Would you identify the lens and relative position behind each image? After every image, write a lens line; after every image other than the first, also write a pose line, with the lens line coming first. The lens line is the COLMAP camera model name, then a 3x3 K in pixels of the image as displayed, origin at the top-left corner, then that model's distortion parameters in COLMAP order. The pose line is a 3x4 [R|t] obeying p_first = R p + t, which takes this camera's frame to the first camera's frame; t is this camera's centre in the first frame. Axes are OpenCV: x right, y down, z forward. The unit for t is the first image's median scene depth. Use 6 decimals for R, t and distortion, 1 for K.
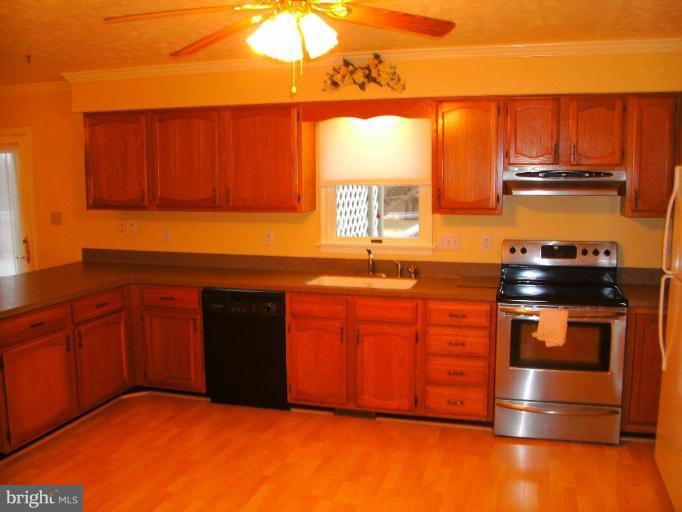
lens RADIAL K [[656.7, 0, 341.0], [0, 656.7, 256.0], [0, 0, 1]] dist [-0.067242, 0.002002]
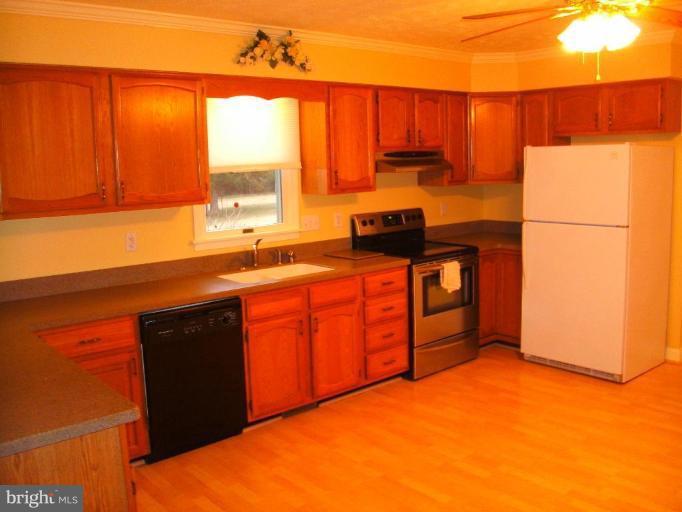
lens RADIAL K [[656.7, 0, 341.0], [0, 656.7, 256.0], [0, 0, 1]] dist [-0.067242, 0.002002]
pose [[0.548498, -0.132198, 0.825635, -0.726257], [0.132190, 0.988715, 0.070492, -0.040005], [-0.825636, 0.070476, 0.559784, 0.418257]]
